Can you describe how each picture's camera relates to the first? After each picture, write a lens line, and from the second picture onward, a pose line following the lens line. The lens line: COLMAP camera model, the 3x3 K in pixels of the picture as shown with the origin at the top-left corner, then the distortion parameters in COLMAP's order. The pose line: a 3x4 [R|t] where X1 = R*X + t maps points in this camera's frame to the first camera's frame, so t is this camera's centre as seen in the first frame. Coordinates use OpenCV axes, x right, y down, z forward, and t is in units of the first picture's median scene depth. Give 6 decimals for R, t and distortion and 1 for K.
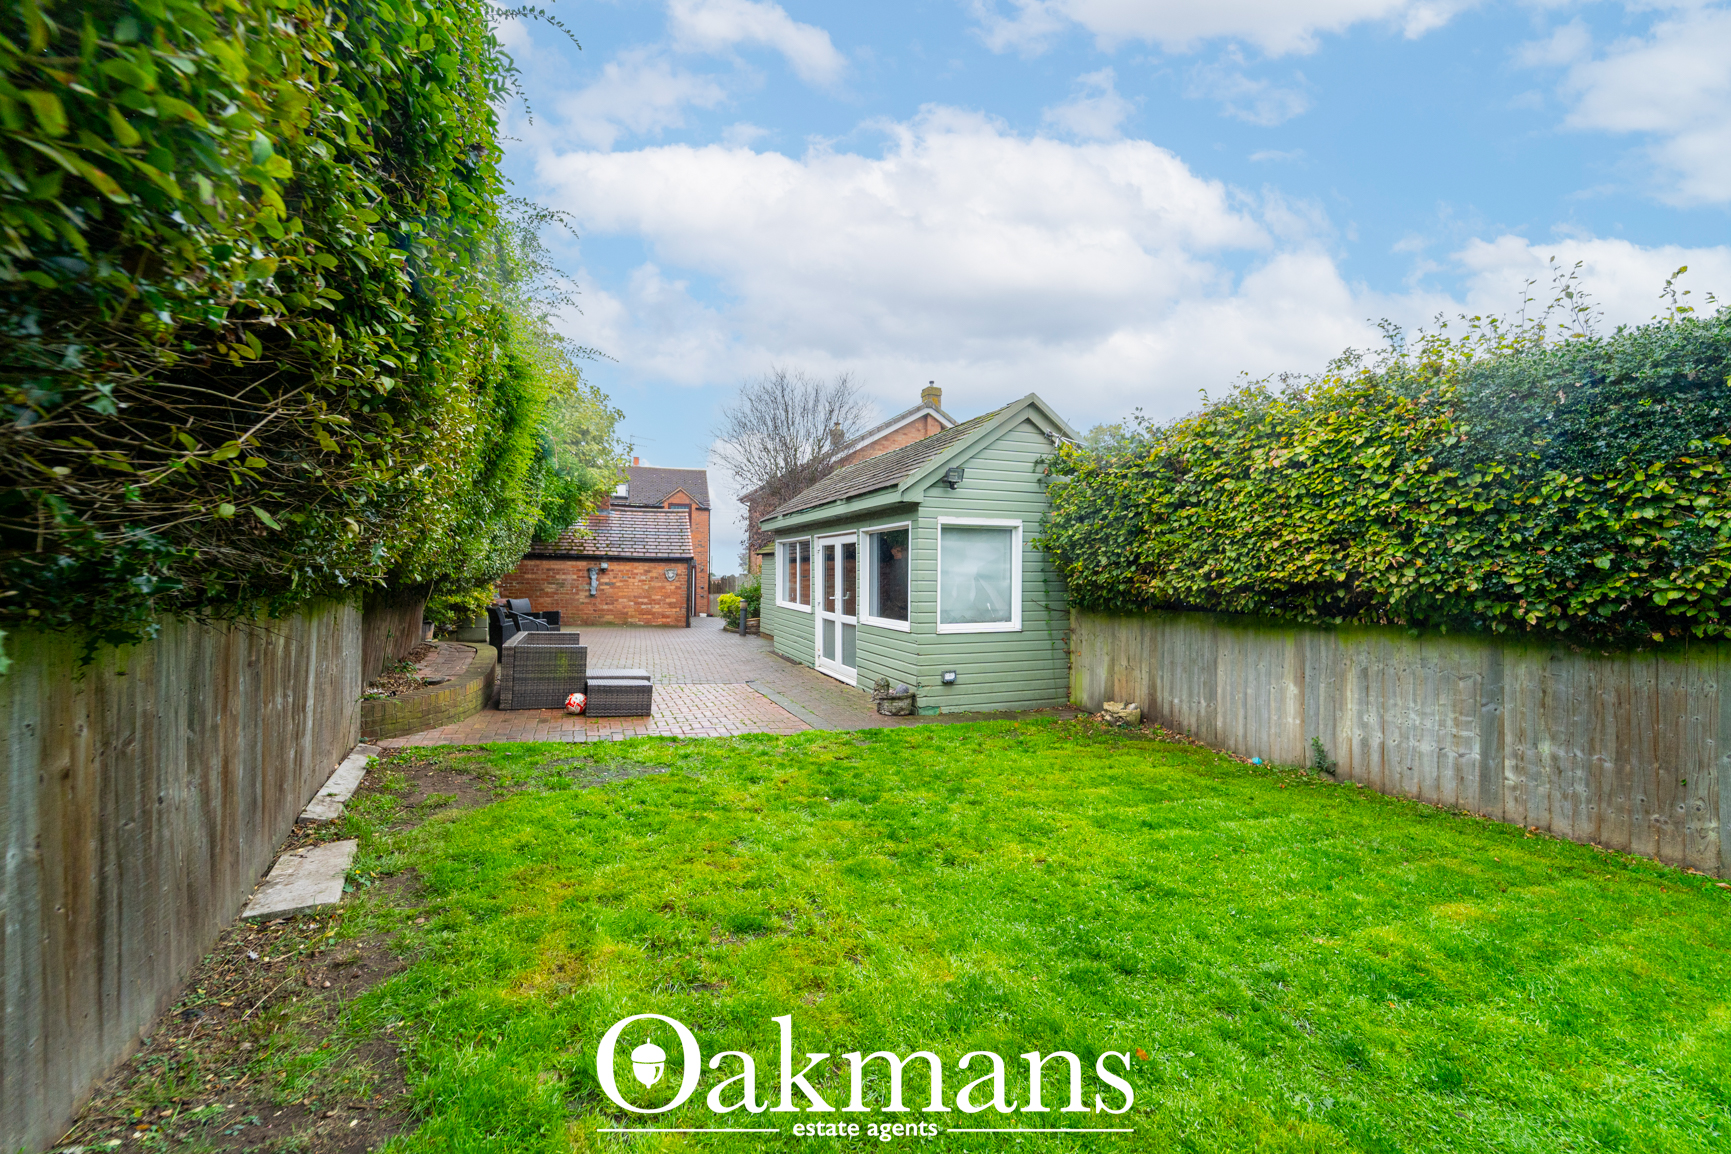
lens RADIAL K [[707.8, 0, 862.0], [0, 707.8, 579.2], [0, 0, 1]] dist [0.003207, 0.000149]
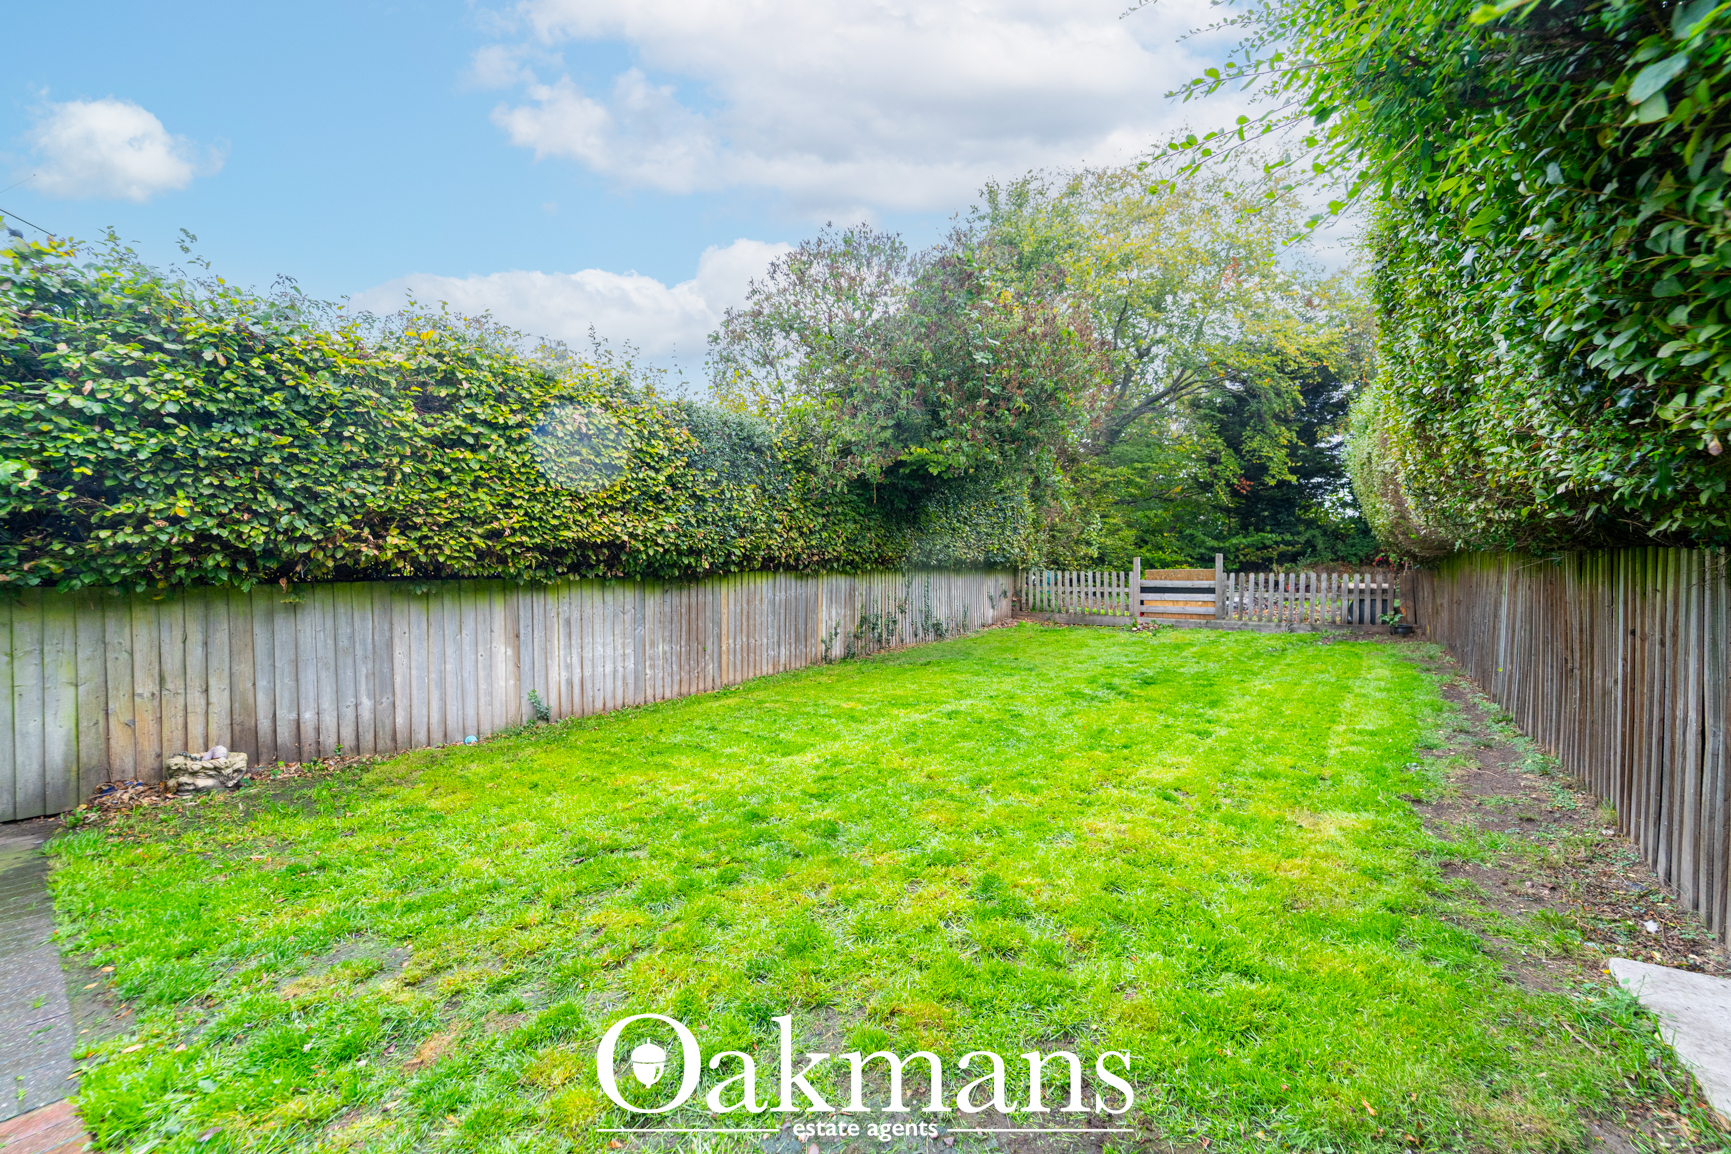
lens RADIAL K [[707.8, 0, 876.1], [0, 707.8, 576.1], [0, 0, 1]] dist [0.003207, 0.000149]
pose [[-0.481918, -0.028670, 0.875747, -0.532235], [-0.001786, 0.999495, 0.031739, 0.018010], [-0.876214, 0.013732, -0.481726, 1.073122]]
